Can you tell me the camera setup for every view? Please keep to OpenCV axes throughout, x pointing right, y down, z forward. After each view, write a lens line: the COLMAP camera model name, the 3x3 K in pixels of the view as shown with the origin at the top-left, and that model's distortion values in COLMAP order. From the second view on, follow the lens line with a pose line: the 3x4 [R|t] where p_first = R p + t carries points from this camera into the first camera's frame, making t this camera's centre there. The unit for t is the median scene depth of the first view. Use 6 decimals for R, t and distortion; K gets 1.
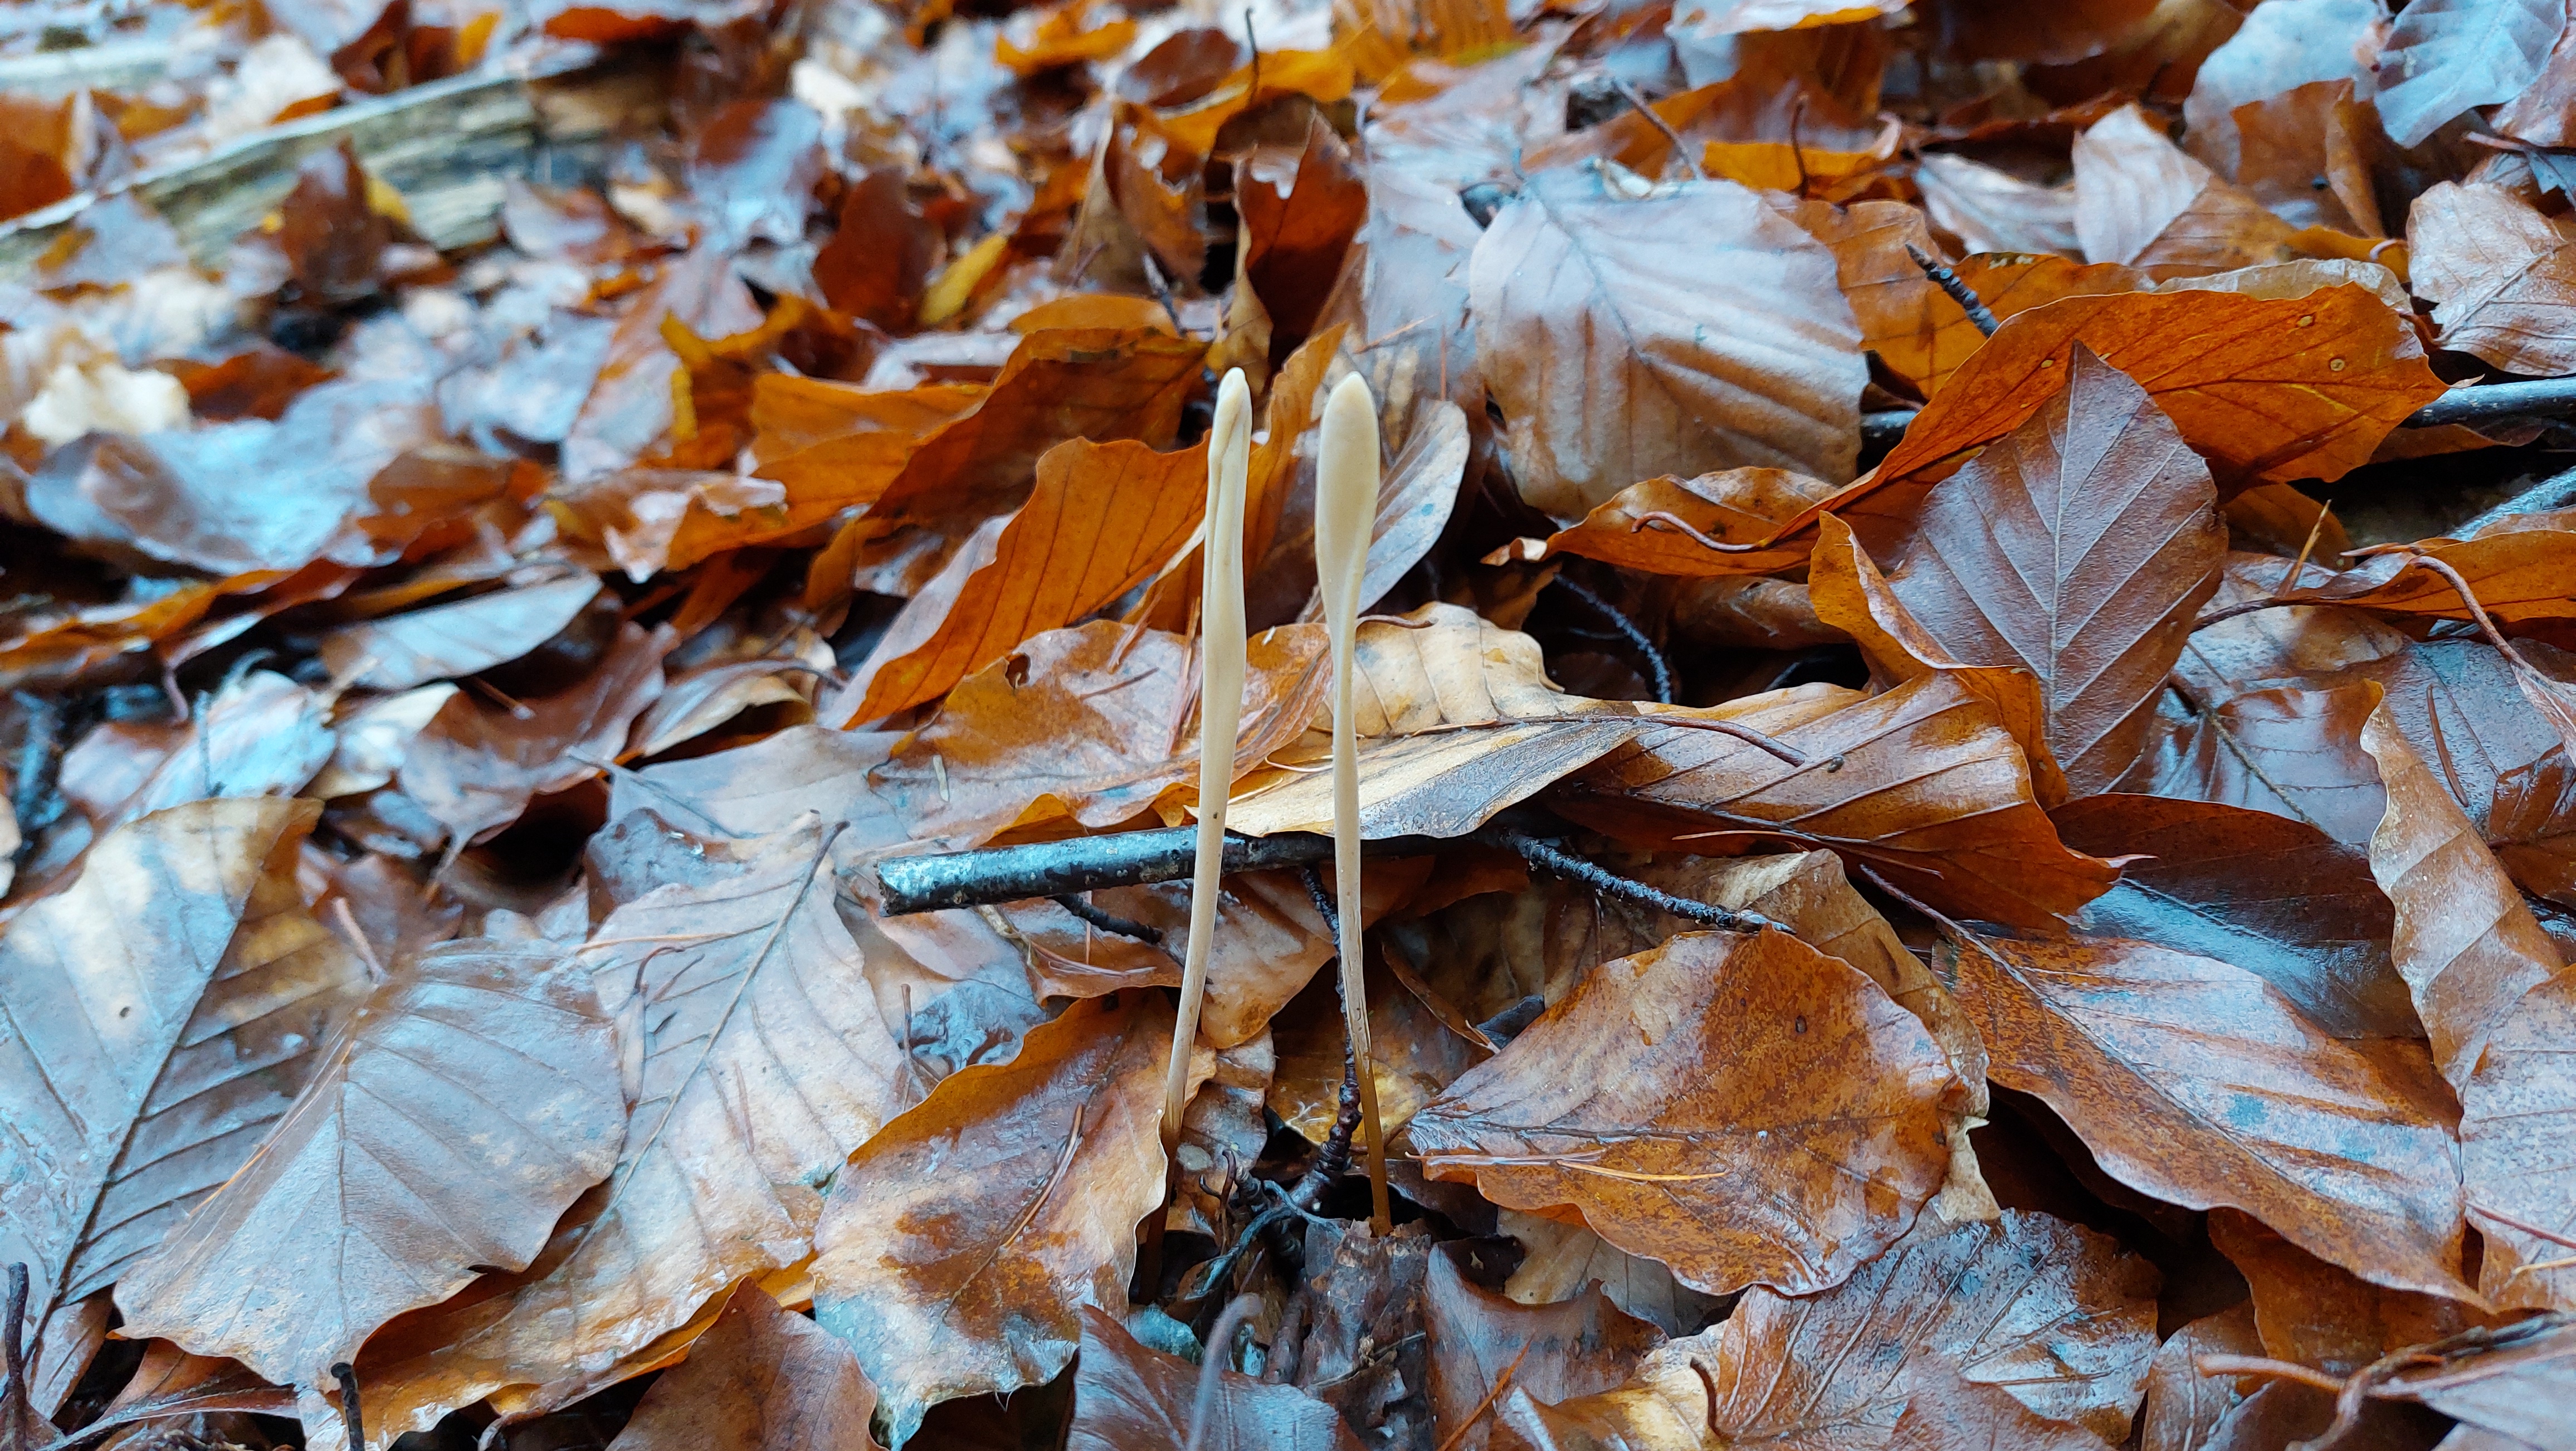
lens RADIAL K [[1972.4, 0, 1304.3], [0, 1972.4, 736.9], [0, 0, 1]] dist [0.133446, -0.287928]
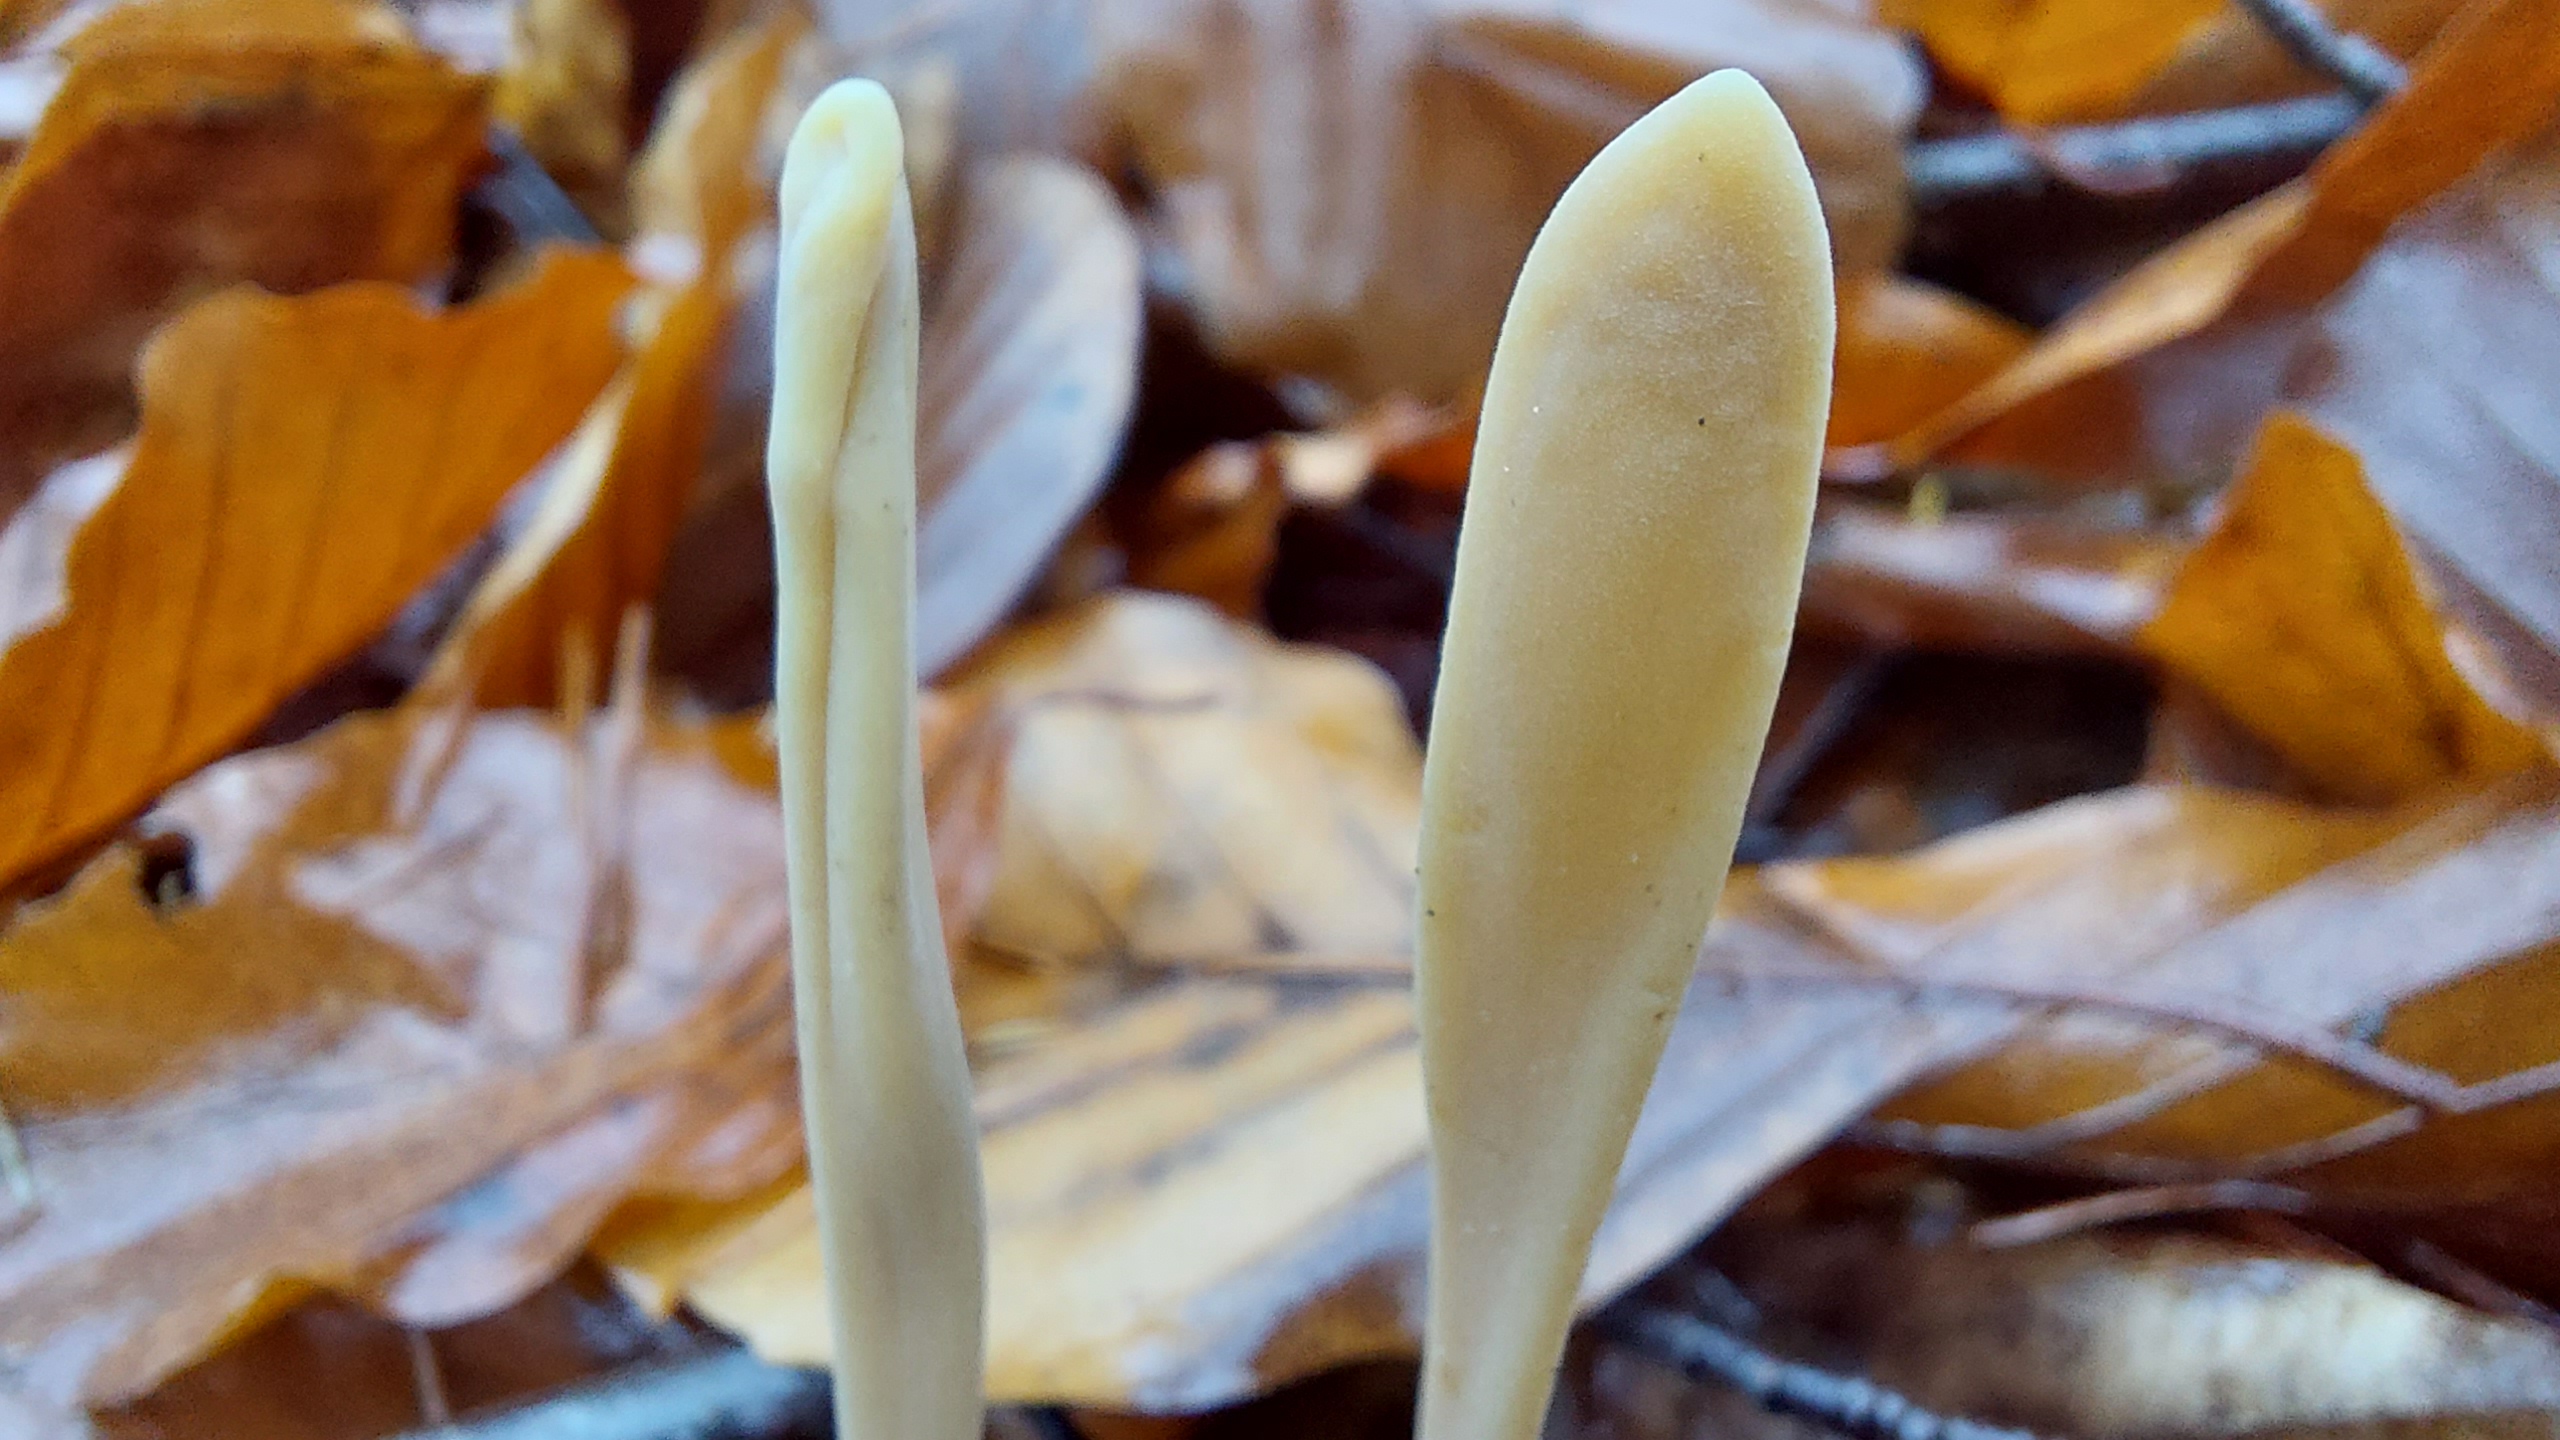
lens RADIAL K [[2016.0, 0, 1280.0], [0, 2016.0, 720.0], [0, 0, 1]] dist [-0.099873, 0.173003]
pose [[0.940332, -0.138186, 0.310936, -0.049137], [0.101157, 0.986035, 0.132294, -0.097514], [-0.324875, -0.092946, 0.941179, 0.527063]]
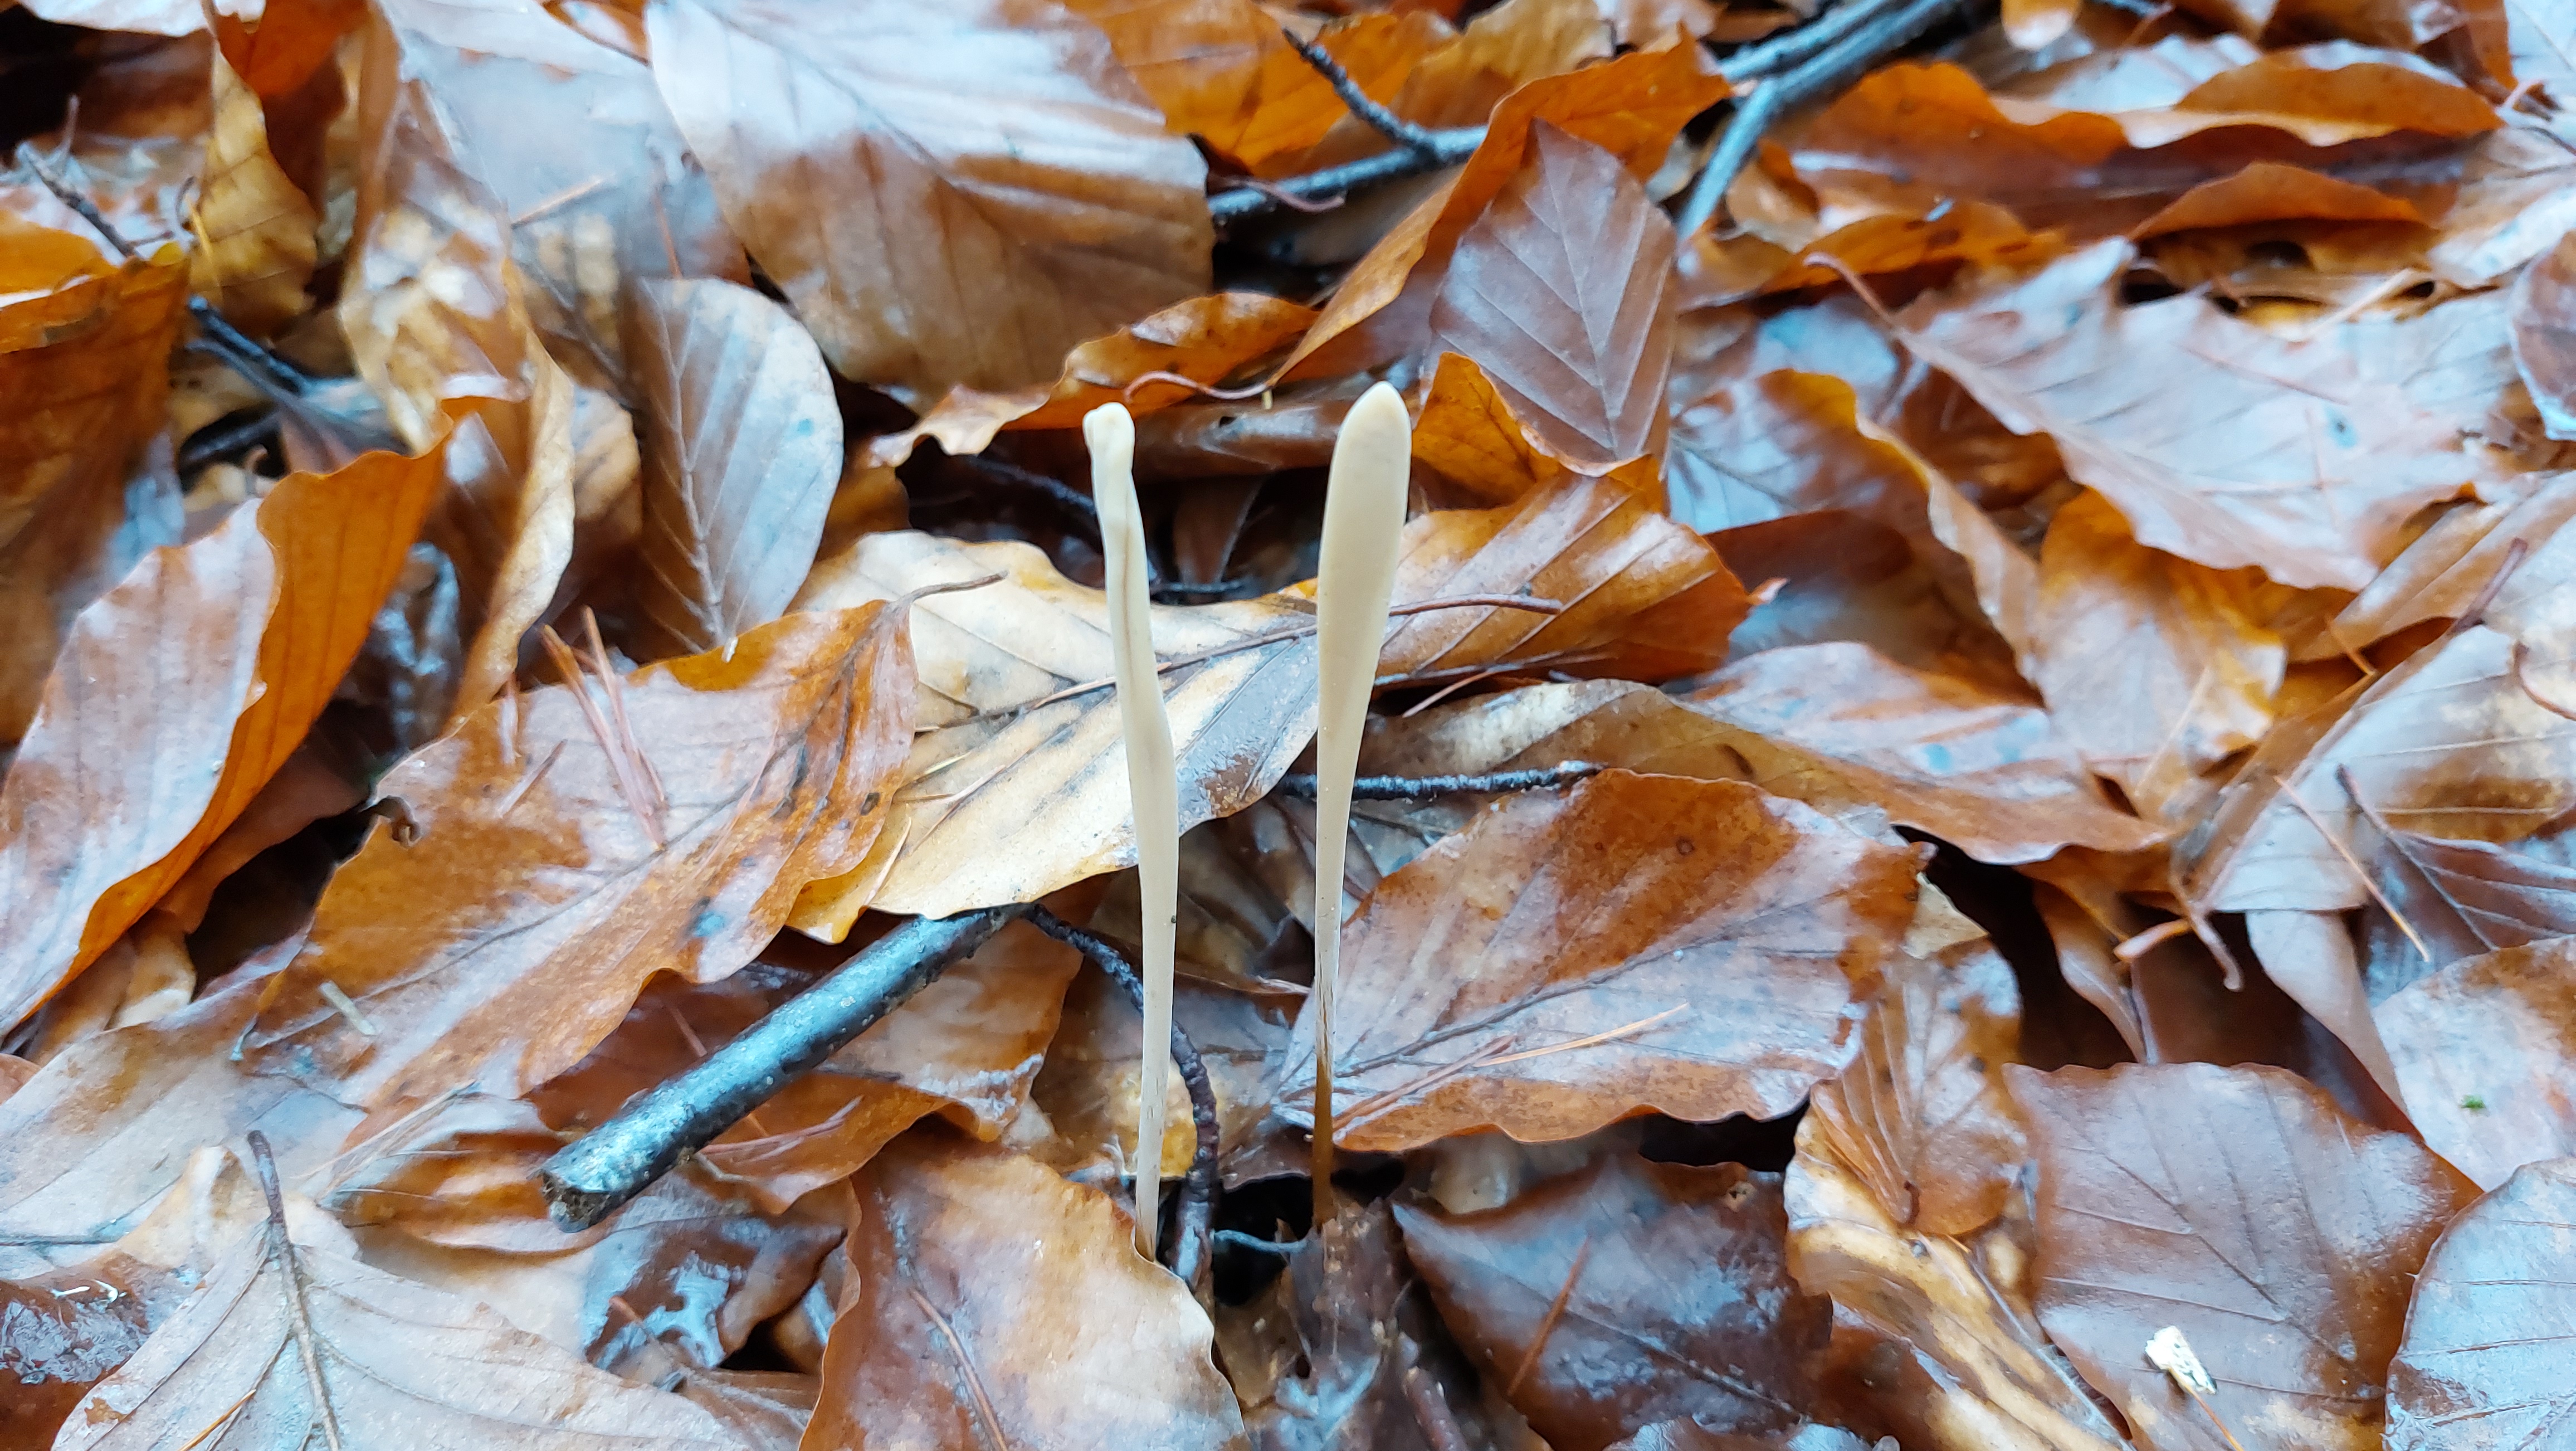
lens RADIAL K [[1972.4, 0, 1304.3], [0, 1972.4, 736.9], [0, 0, 1]] dist [0.133446, -0.287928]
pose [[0.659529, -0.399687, 0.636609, -0.372608], [0.251932, 0.915469, 0.313763, -0.203738], [-0.708203, -0.046553, 0.704472, 0.273007]]
